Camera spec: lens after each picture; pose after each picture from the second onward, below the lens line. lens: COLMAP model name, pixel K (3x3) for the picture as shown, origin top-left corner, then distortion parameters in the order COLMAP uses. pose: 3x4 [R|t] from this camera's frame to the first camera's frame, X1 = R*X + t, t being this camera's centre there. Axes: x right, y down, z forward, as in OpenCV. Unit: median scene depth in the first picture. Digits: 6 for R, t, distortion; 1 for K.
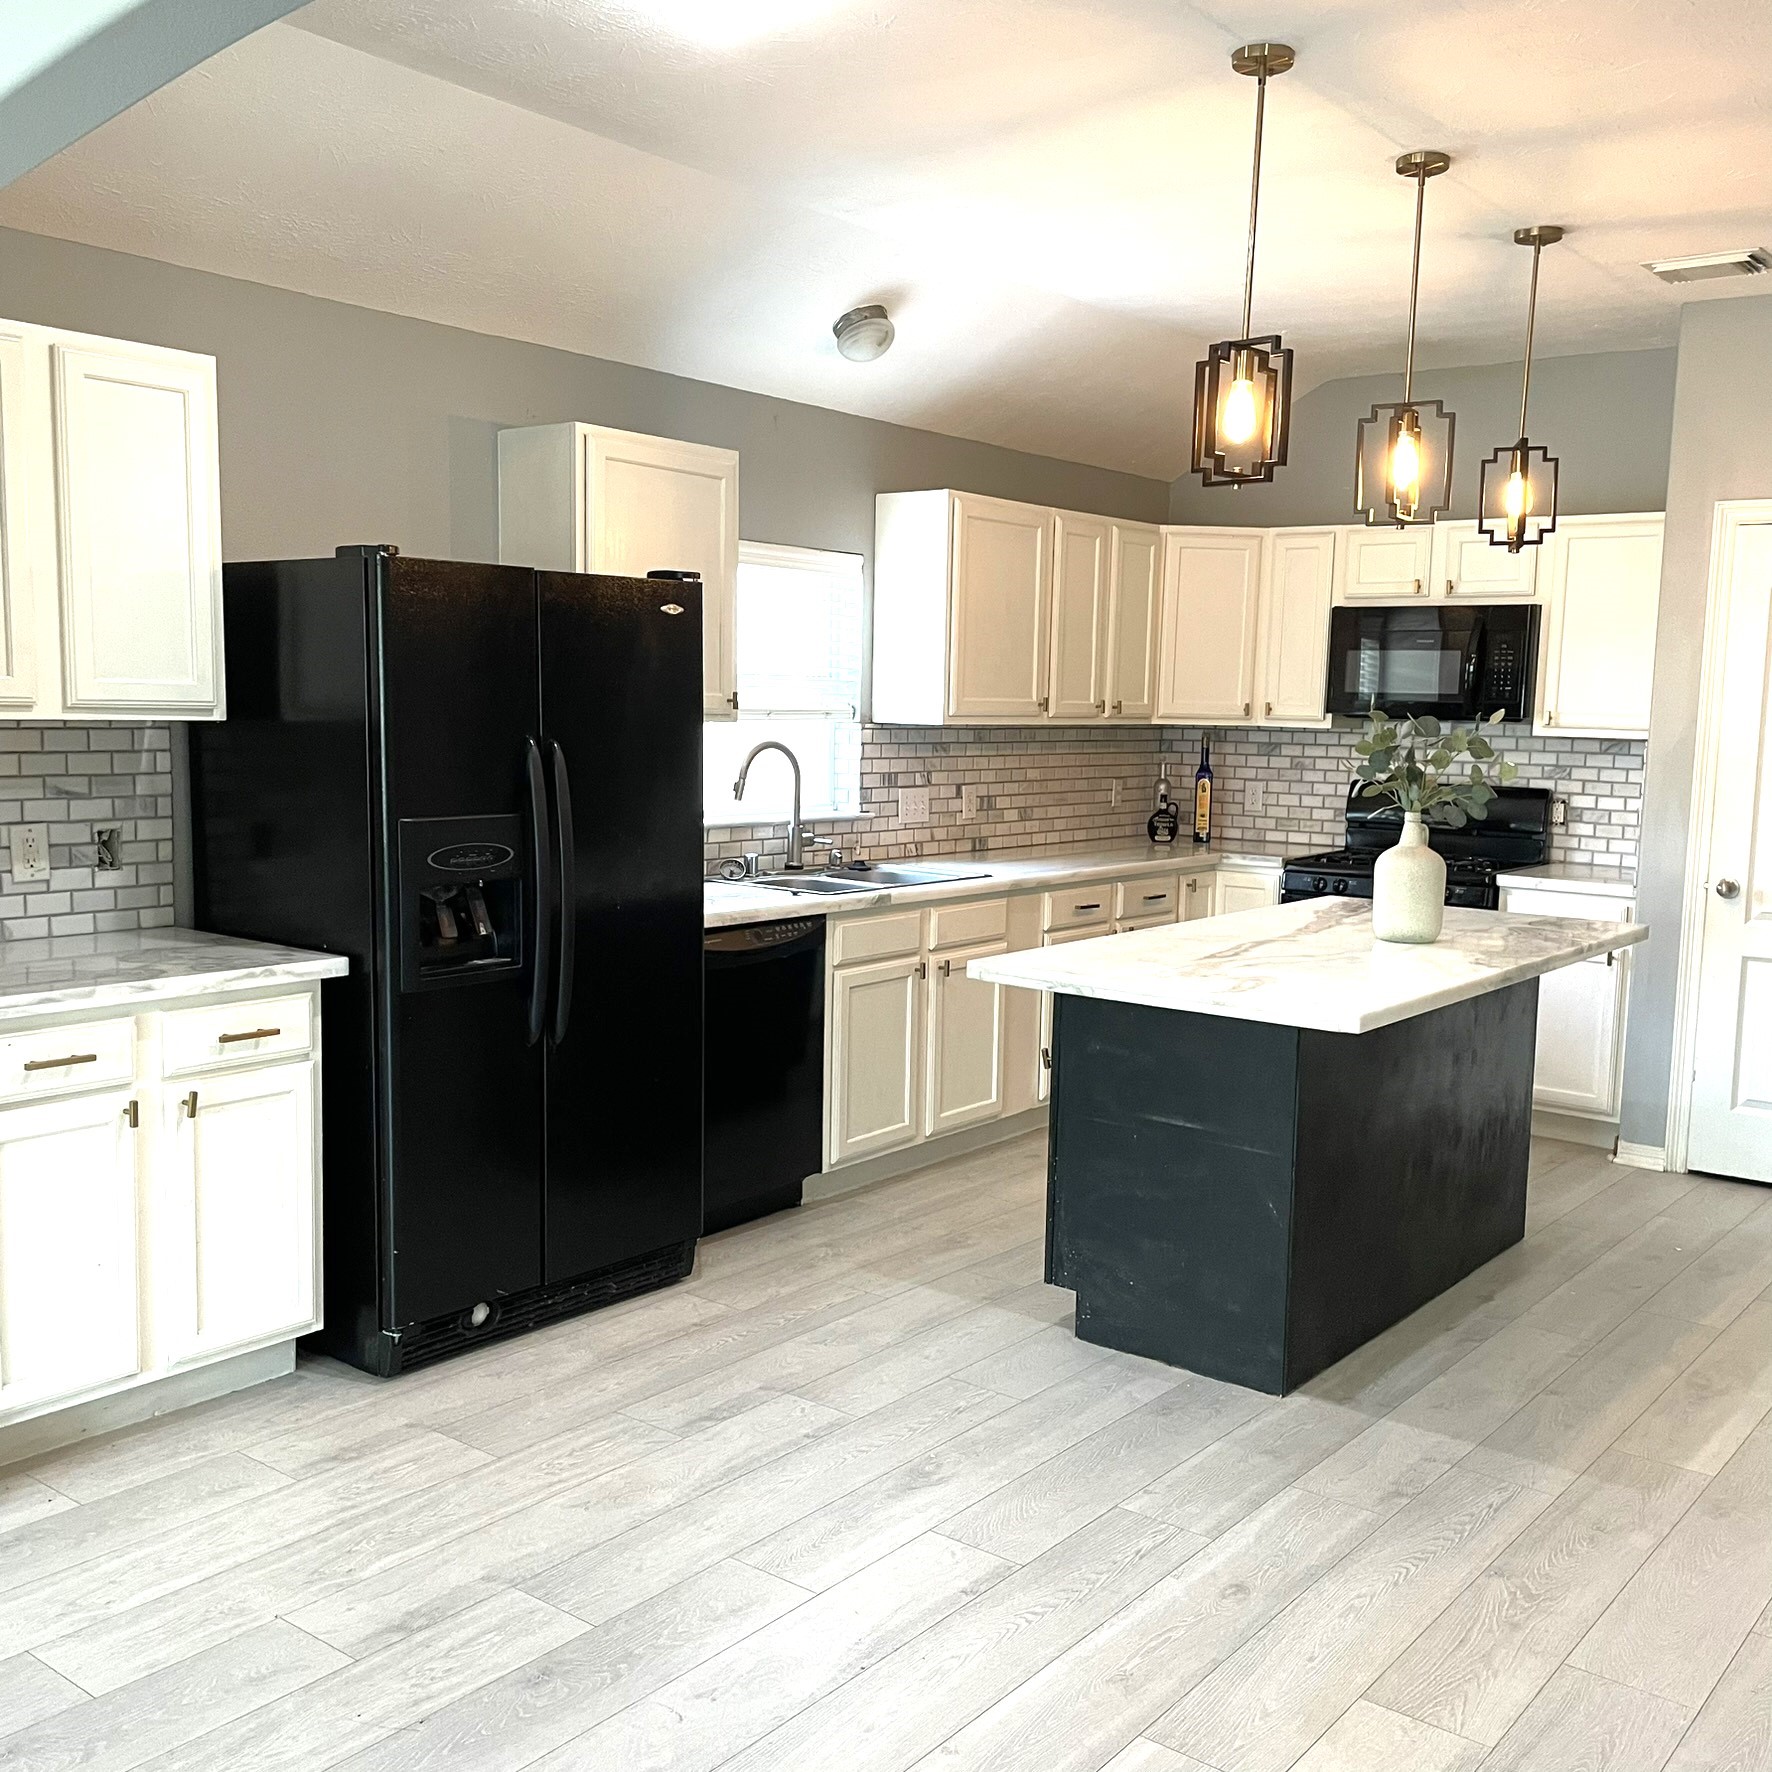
lens RADIAL K [[1808.7, 0, 879.8], [0, 1808.7, 886.2], [0, 0, 1]] dist [0.030003, 0.000000]
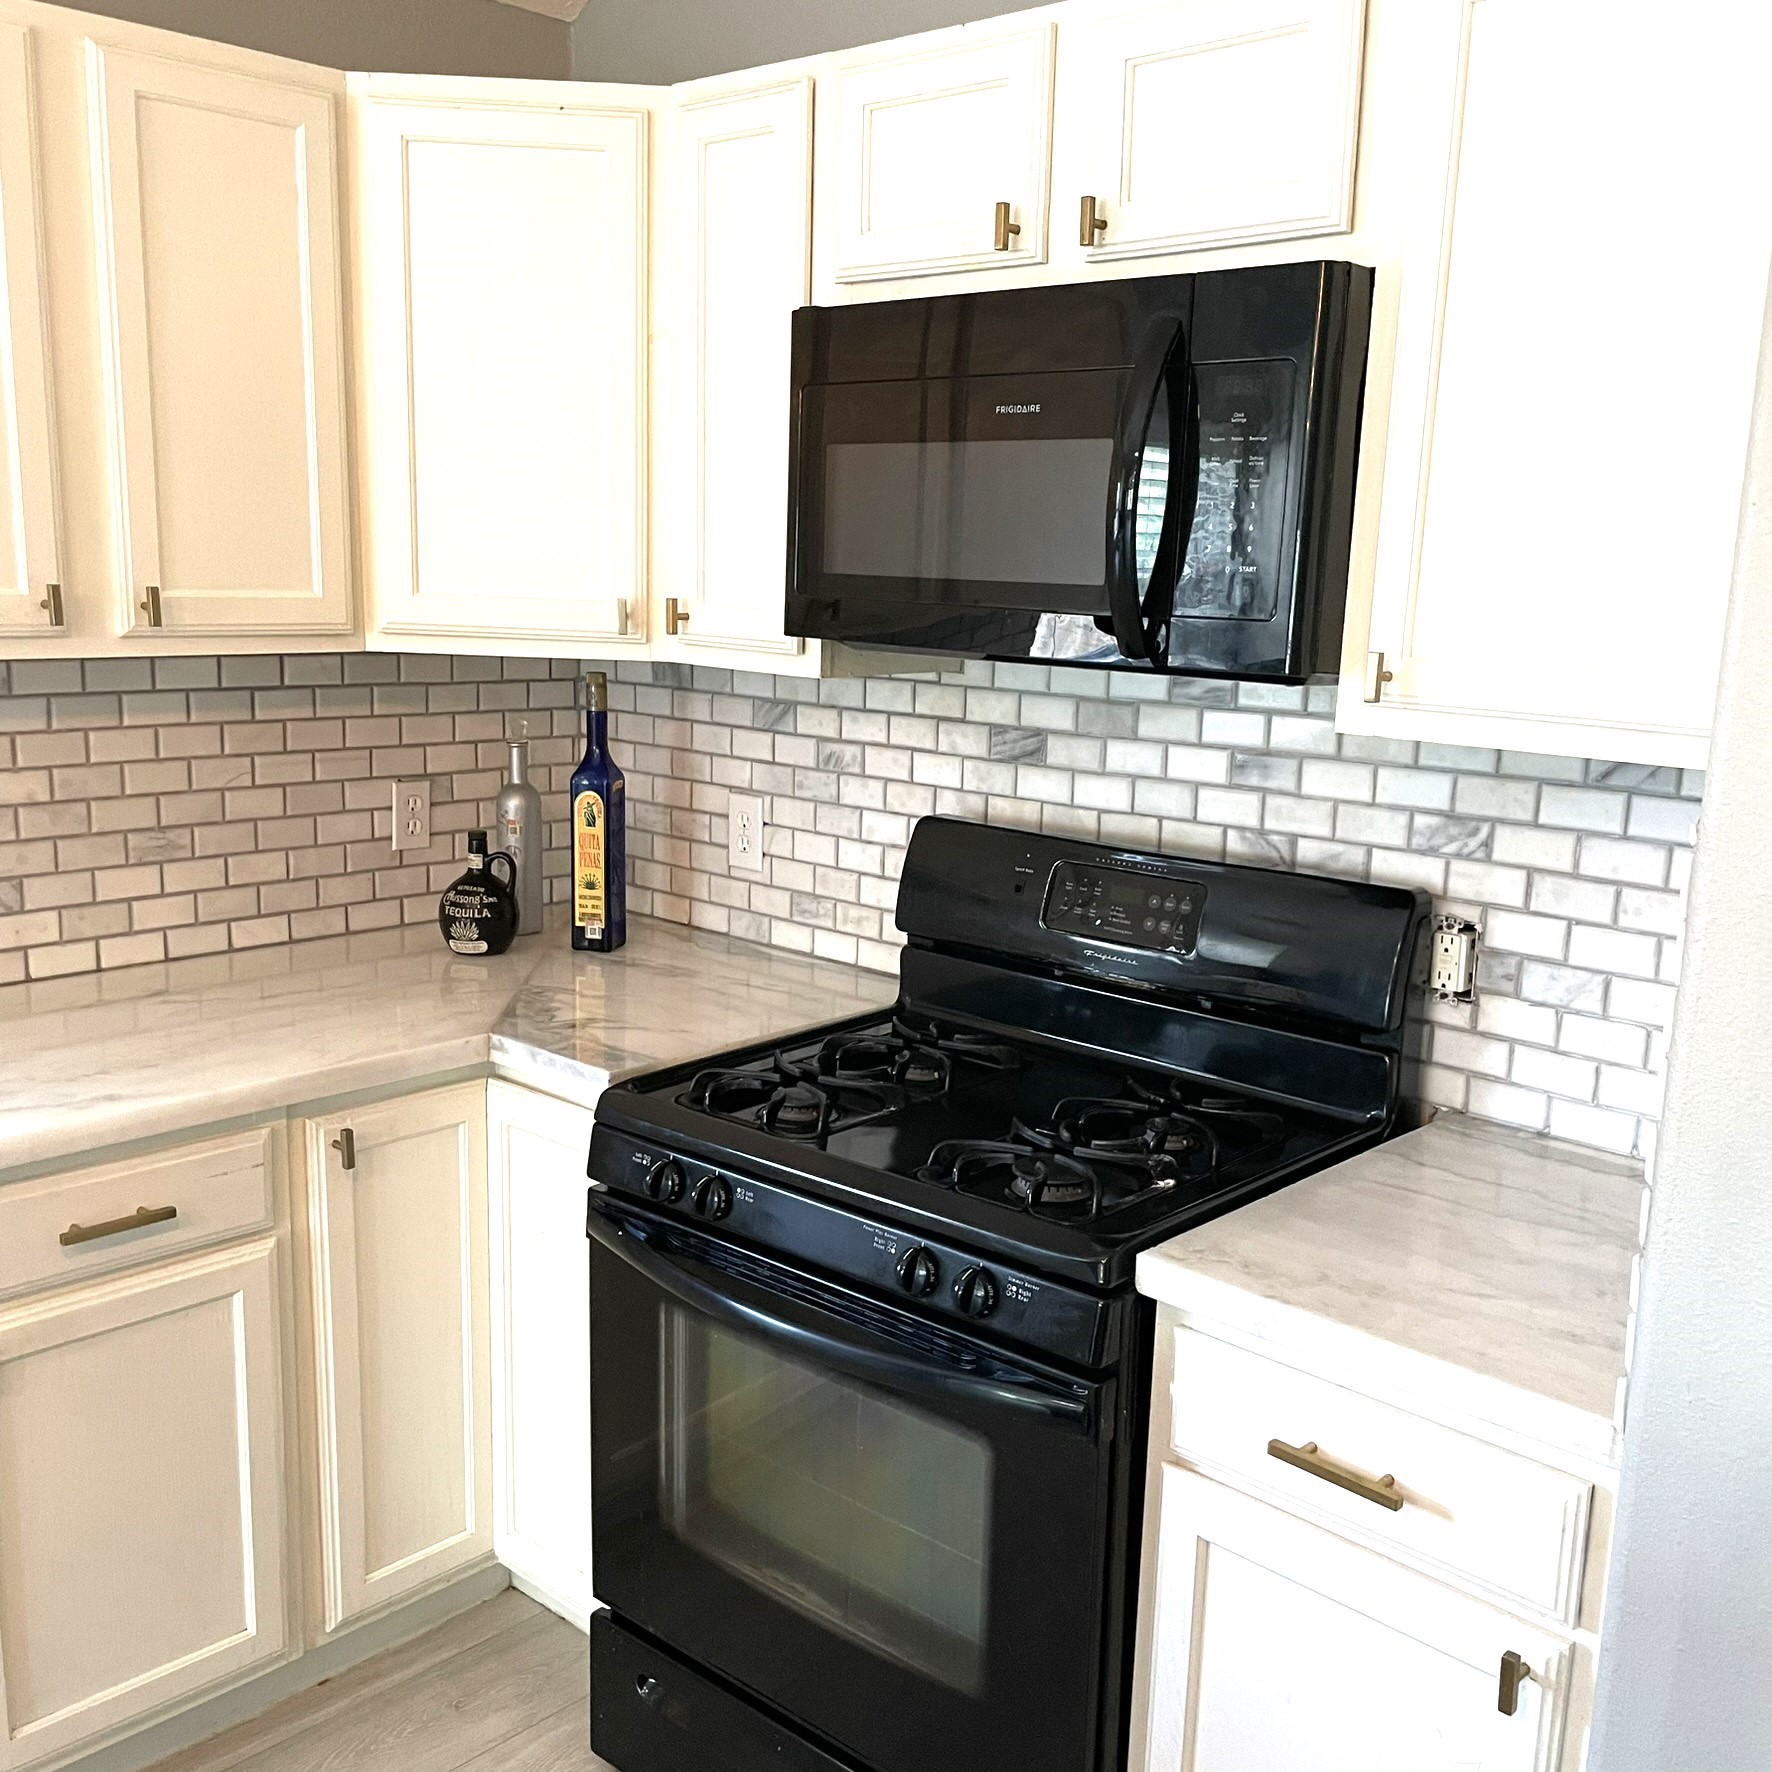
lens RADIAL K [[1808.7, 0, 892.4], [0, 1808.7, 894.0], [0, 0, 1]] dist [0.030003, 0.000000]
pose [[0.997242, 0.024353, -0.070113, 0.285132], [-0.018919, 0.996839, 0.077158, -0.071968], [0.071771, -0.075618, 0.994551, 0.647461]]
